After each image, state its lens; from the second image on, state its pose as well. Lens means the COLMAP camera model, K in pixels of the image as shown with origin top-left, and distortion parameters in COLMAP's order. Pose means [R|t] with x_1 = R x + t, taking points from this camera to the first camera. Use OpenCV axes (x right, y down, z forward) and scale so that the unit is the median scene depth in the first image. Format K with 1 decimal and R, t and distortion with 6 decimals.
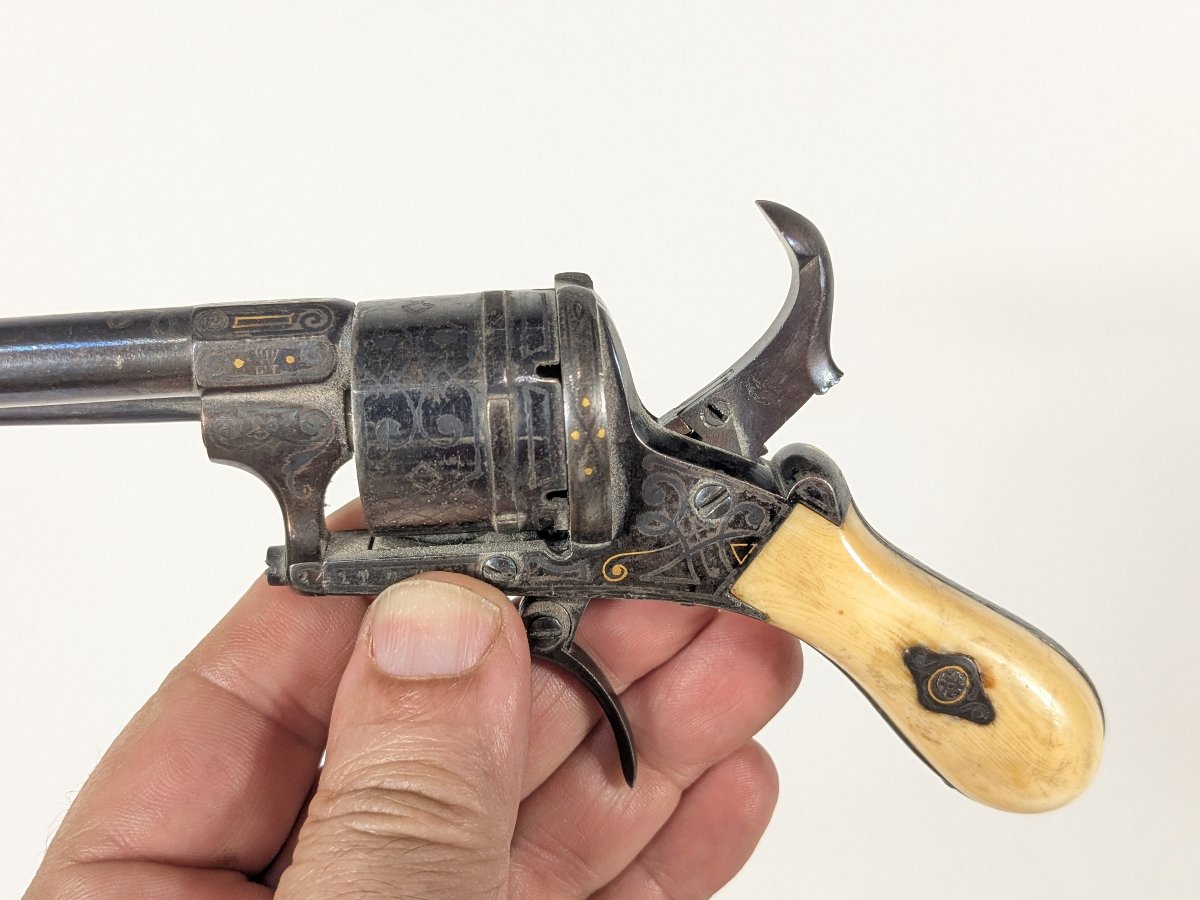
lens RADIAL K [[1521.2, 0, 595.7], [0, 1521.2, 443.3], [0, 0, 1]] dist [0.035647, 0.000000]
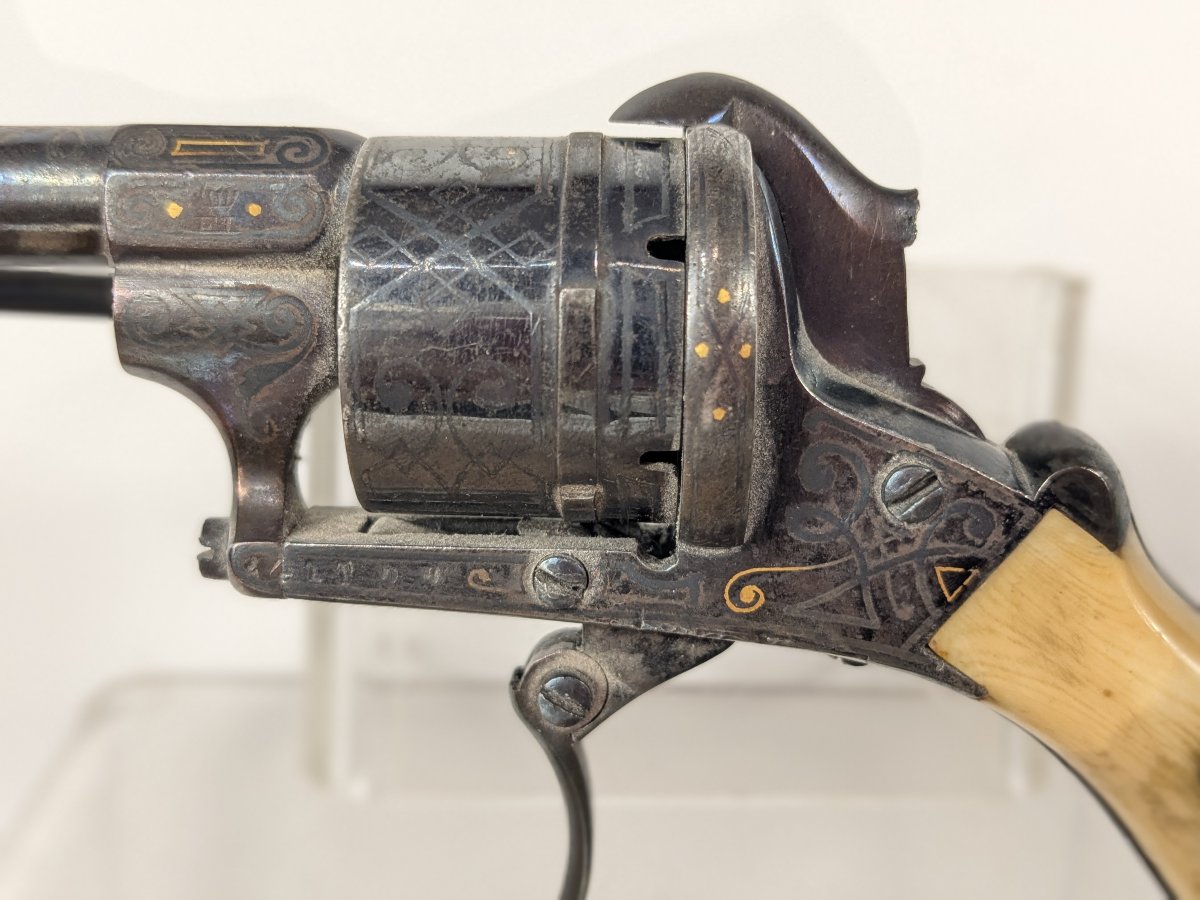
lens RADIAL K [[1521.2, 0, 616.7], [0, 1521.2, 442.1], [0, 0, 1]] dist [0.035647, 0.000000]
pose [[0.995852, 0.075284, -0.051103, -0.012515], [-0.078874, 0.994259, -0.072310, 0.070877], [0.045366, 0.076040, 0.996072, 0.373660]]
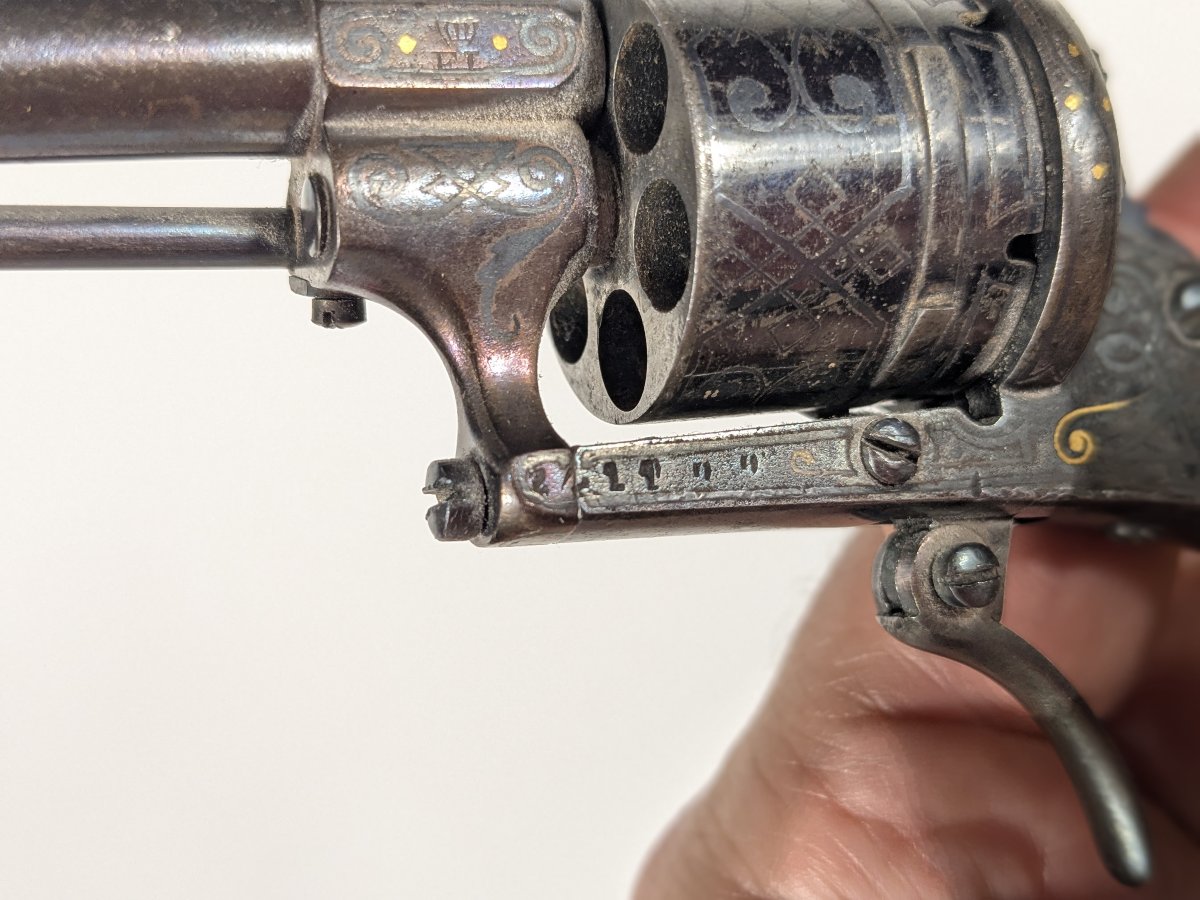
lens RADIAL K [[1521.2, 0, 527.8], [0, 1521.2, 472.2], [0, 0, 1]] dist [0.035647, 0.000000]
pose [[0.948255, -0.046548, 0.314079, -0.348972], [0.167827, 0.913197, -0.371357, 0.265917], [-0.269530, 0.404852, 0.873755, 0.577072]]
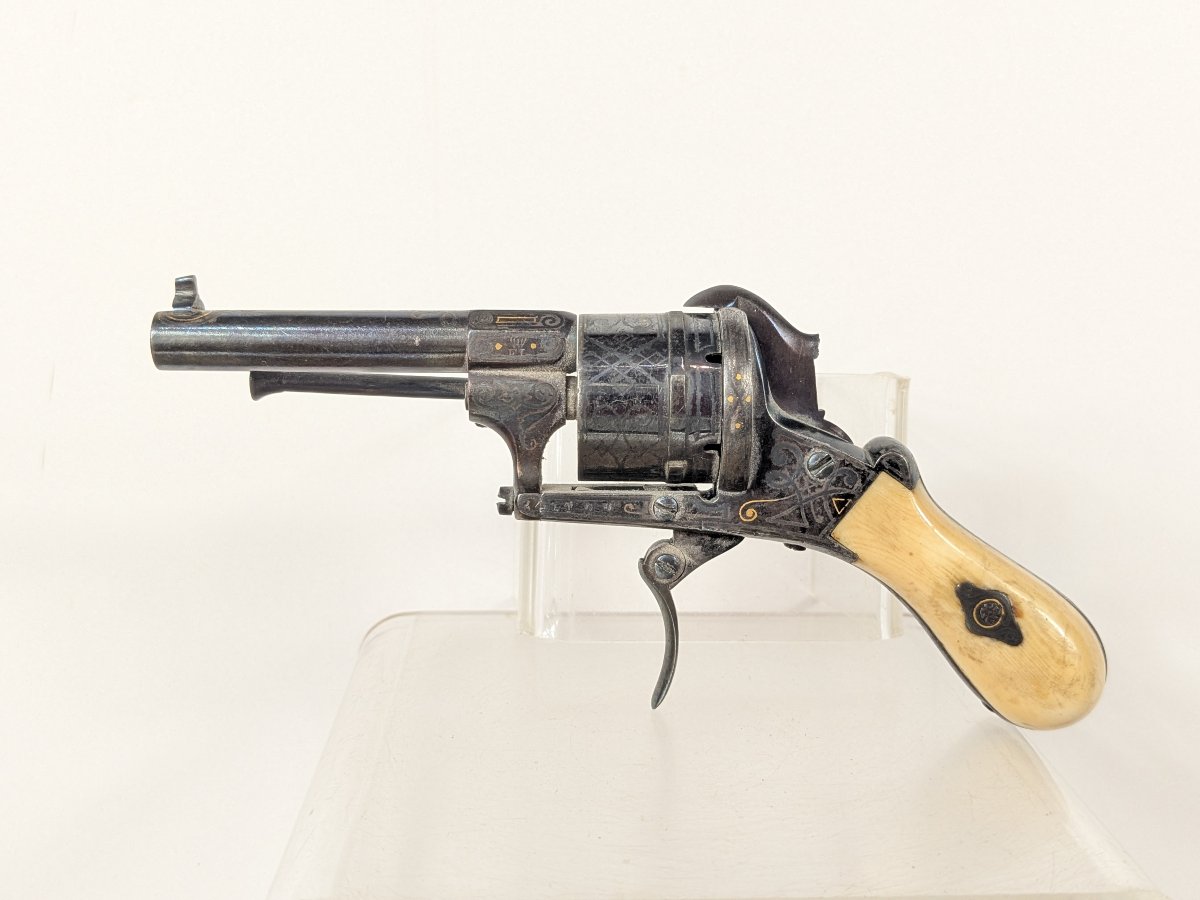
lens RADIAL K [[1521.2, 0, 596.2], [0, 1521.2, 416.6], [0, 0, 1]] dist [0.035647, 0.000000]
pose [[0.997489, 0.056255, -0.043020, -0.071720], [-0.063656, 0.978433, -0.196513, 0.281207], [0.031038, 0.198759, 0.979557, -0.391184]]
